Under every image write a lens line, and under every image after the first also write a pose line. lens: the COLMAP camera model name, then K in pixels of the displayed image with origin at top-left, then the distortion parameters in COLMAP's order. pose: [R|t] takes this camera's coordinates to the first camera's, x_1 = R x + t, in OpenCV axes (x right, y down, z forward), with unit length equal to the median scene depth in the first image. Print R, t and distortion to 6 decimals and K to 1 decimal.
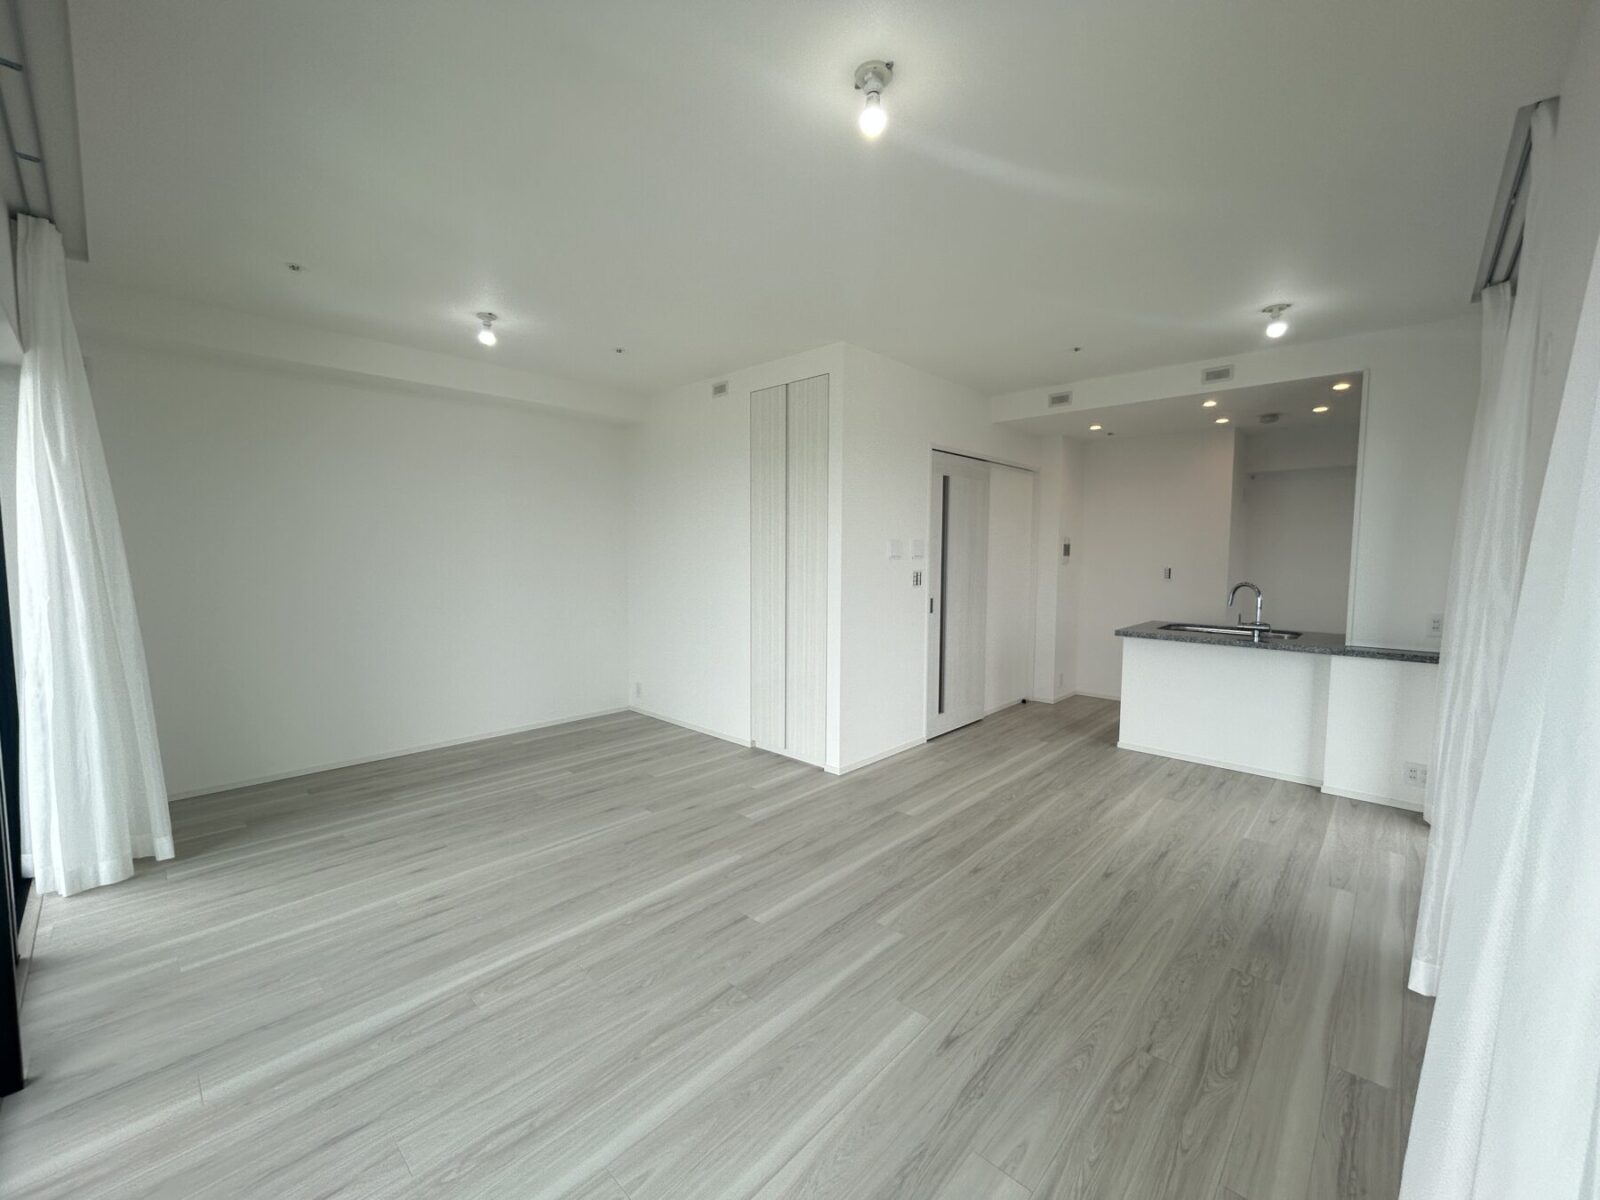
lens RADIAL K [[641.9, 0, 796.2], [0, 641.9, 605.7], [0, 0, 1]] dist [0.002445, 0.000545]
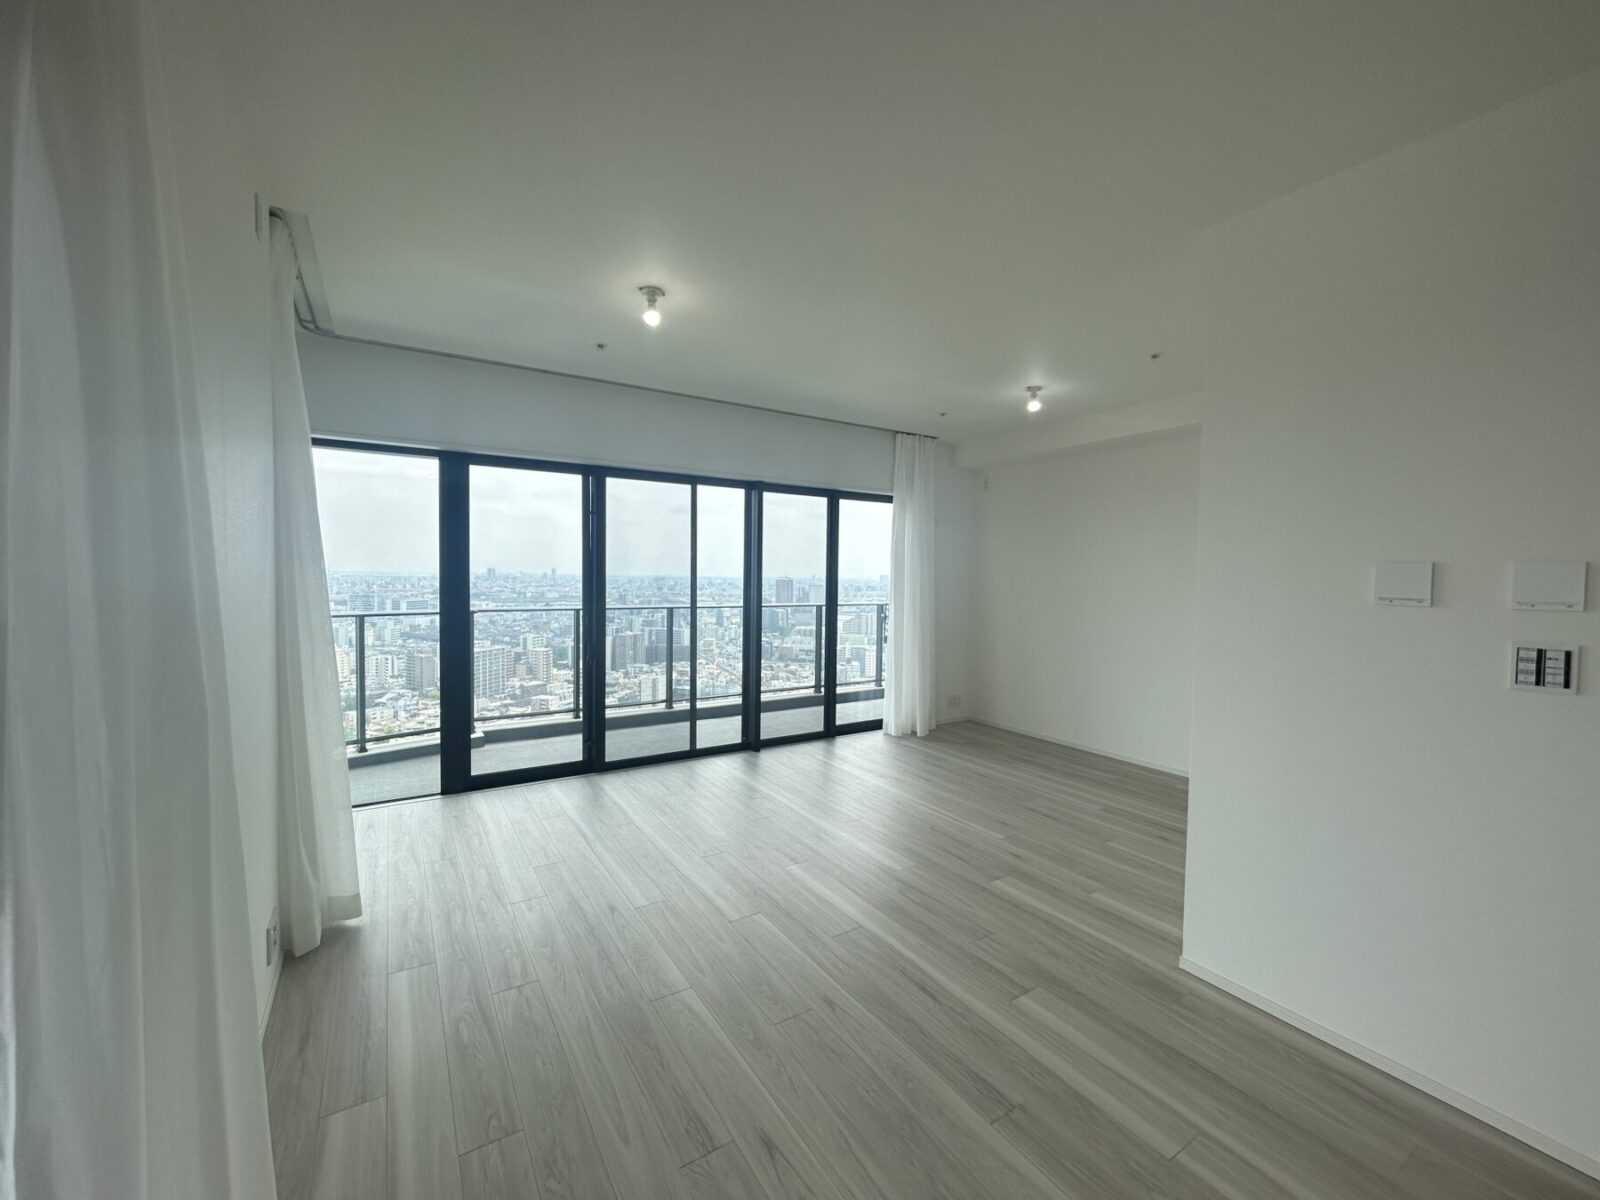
lens RADIAL K [[641.9, 0, 807.1], [0, 641.9, 603.7], [0, 0, 1]] dist [0.002445, 0.000545]
pose [[-0.229204, 0.035664, -0.972725, 0.778246], [-0.095765, 0.993654, 0.058996, -0.072981], [0.968656, 0.106675, -0.224334, 0.851342]]
